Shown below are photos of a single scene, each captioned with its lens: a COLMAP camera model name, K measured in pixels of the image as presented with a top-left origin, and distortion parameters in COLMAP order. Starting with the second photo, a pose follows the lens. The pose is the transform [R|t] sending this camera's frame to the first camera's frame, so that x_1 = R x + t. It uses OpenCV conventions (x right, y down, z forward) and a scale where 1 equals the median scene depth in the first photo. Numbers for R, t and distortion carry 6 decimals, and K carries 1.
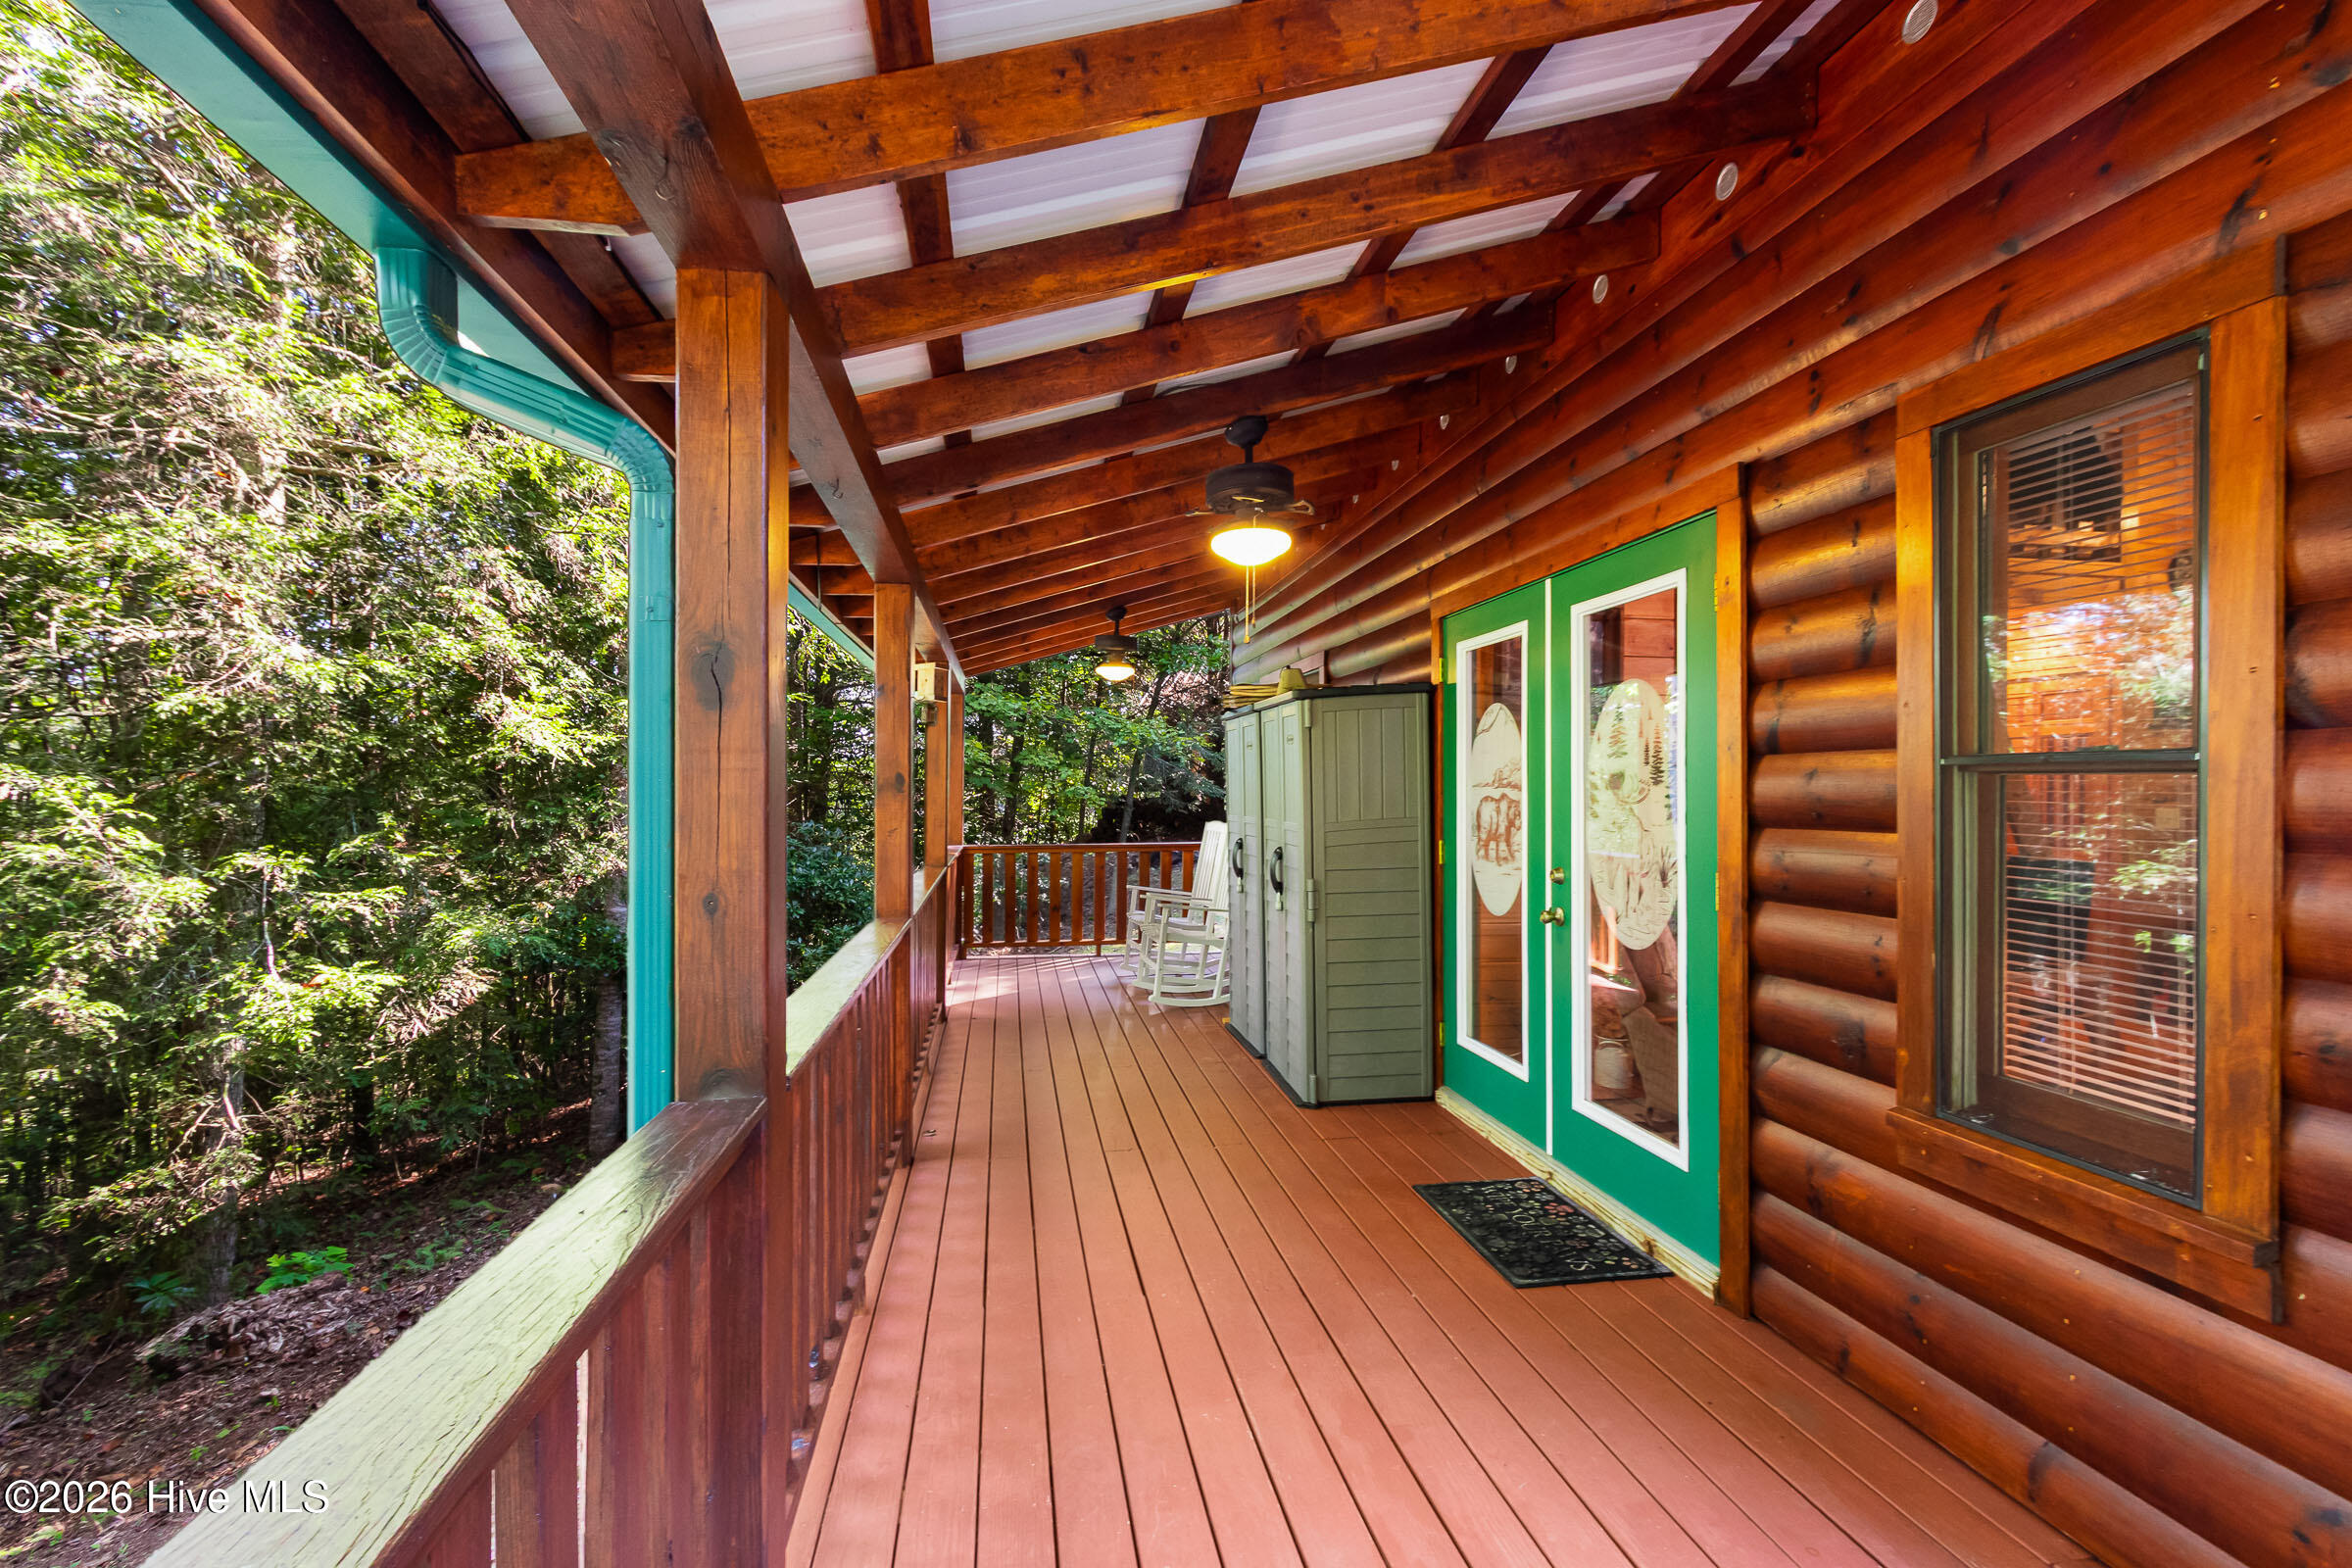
lens RADIAL K [[1100.6, 0, 1171.8], [0, 1100.6, 782.5], [0, 0, 1]] dist [0.007692, -0.001550]
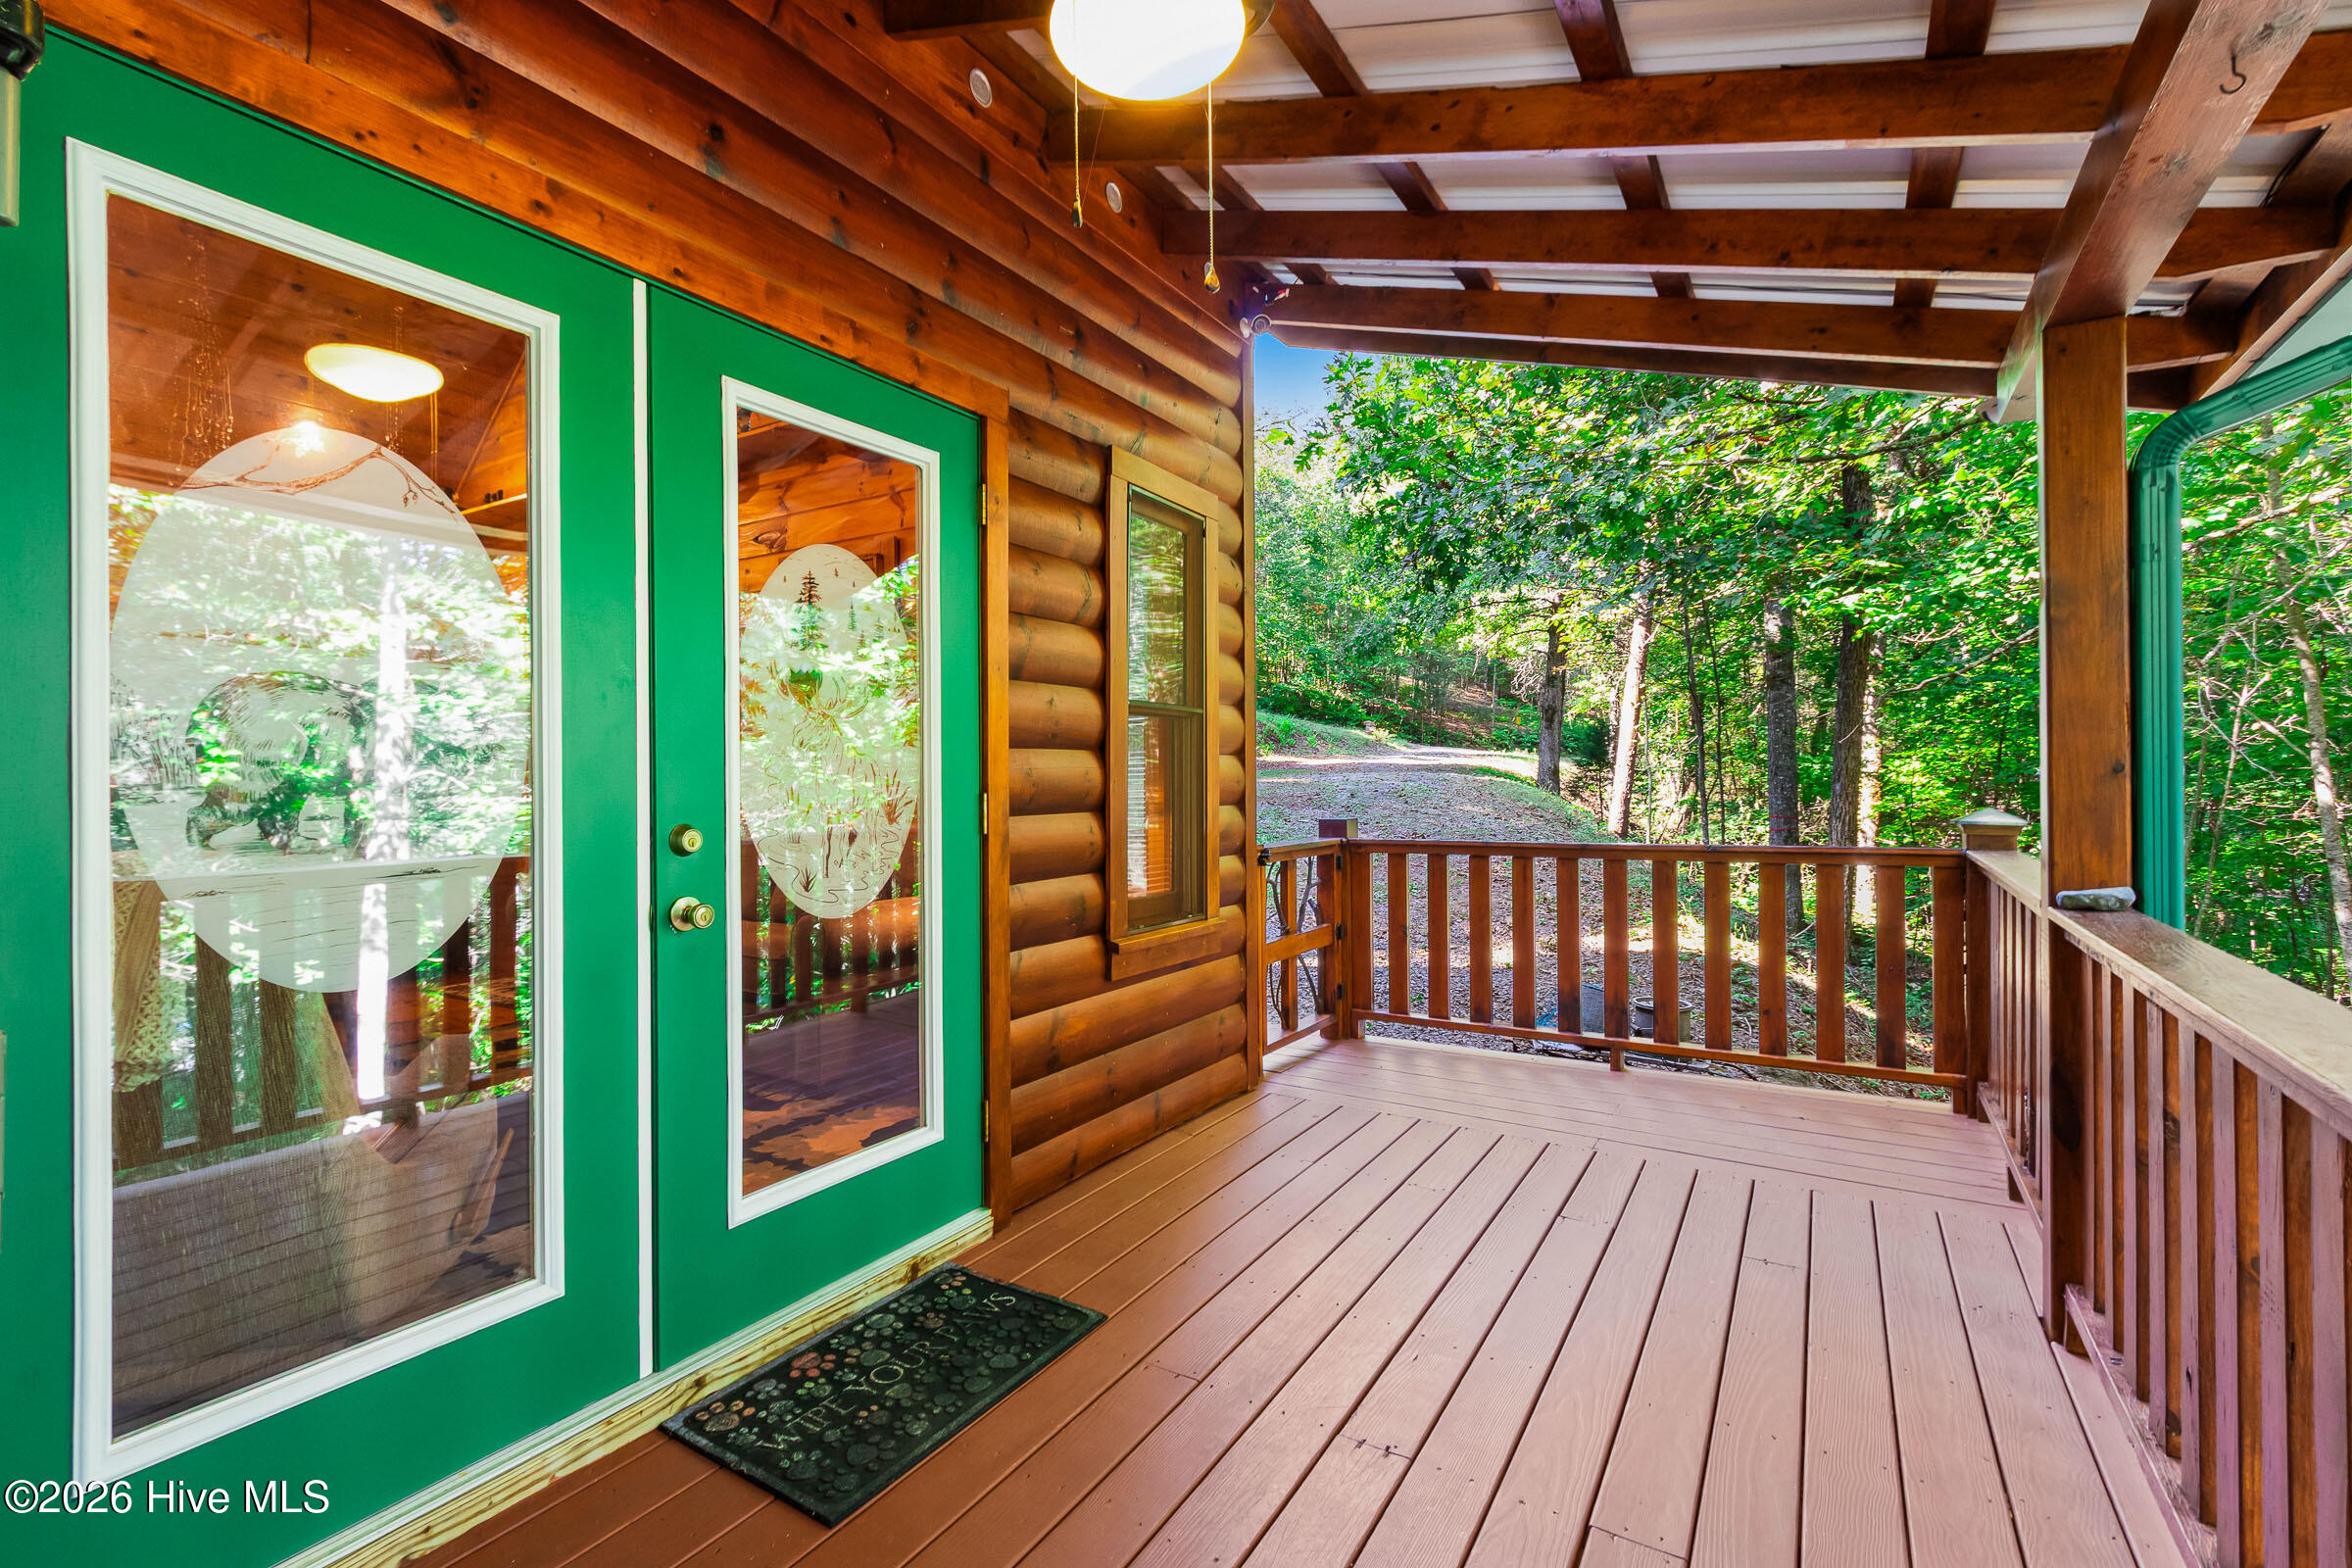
lens RADIAL K [[1100.6, 0, 1132.0], [0, 1100.6, 772.8], [0, 0, 1]] dist [0.007692, -0.001550]
pose [[-0.753669, 0.010783, 0.657166, -0.217753], [0.002946, 0.999911, -0.013029, 0.069611], [-0.657248, -0.007884, -0.753633, 1.504721]]
